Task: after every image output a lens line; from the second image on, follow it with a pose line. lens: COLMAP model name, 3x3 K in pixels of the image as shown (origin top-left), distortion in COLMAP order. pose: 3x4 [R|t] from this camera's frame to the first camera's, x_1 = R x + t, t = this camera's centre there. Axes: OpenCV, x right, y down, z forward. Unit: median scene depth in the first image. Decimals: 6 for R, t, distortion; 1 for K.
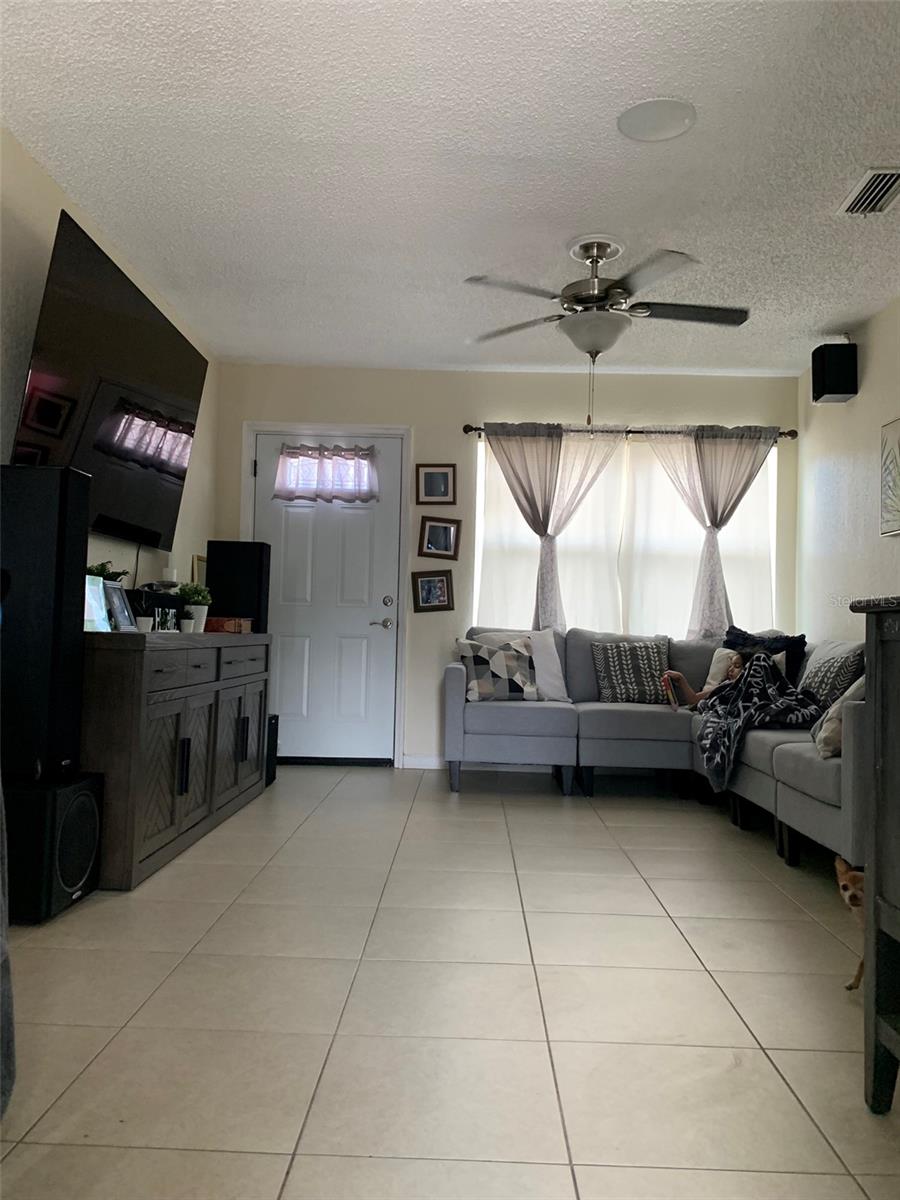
lens RADIAL K [[901.2, 0, 450.0], [0, 901.2, 600.0], [0, 0, 1]] dist [0.181834, -0.483688]
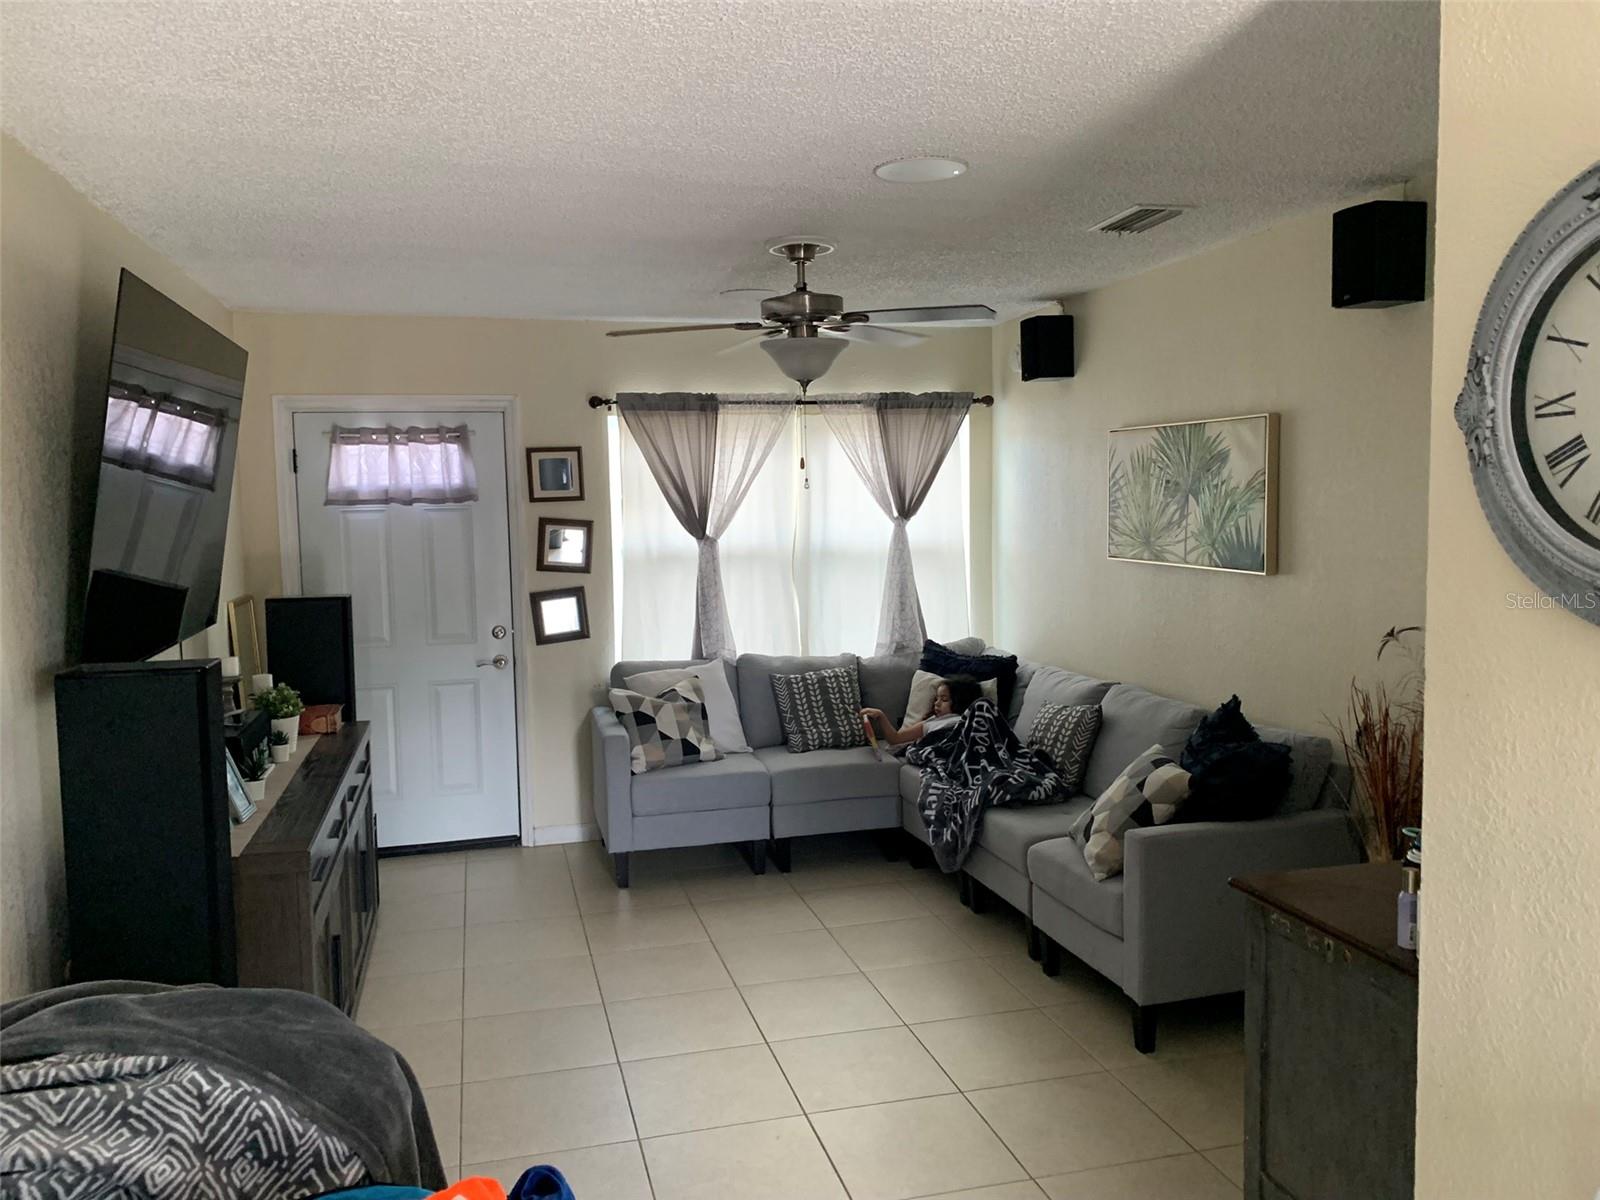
lens RADIAL K [[1201.6, 0, 776.3], [0, 1201.6, 598.9], [0, 0, 1]] dist [0.181834, -0.483688]
pose [[0.964534, -0.067730, 0.255122, -0.104879], [0.037088, 0.991706, 0.123061, -0.146088], [-0.261341, -0.109234, 0.959046, -0.025656]]
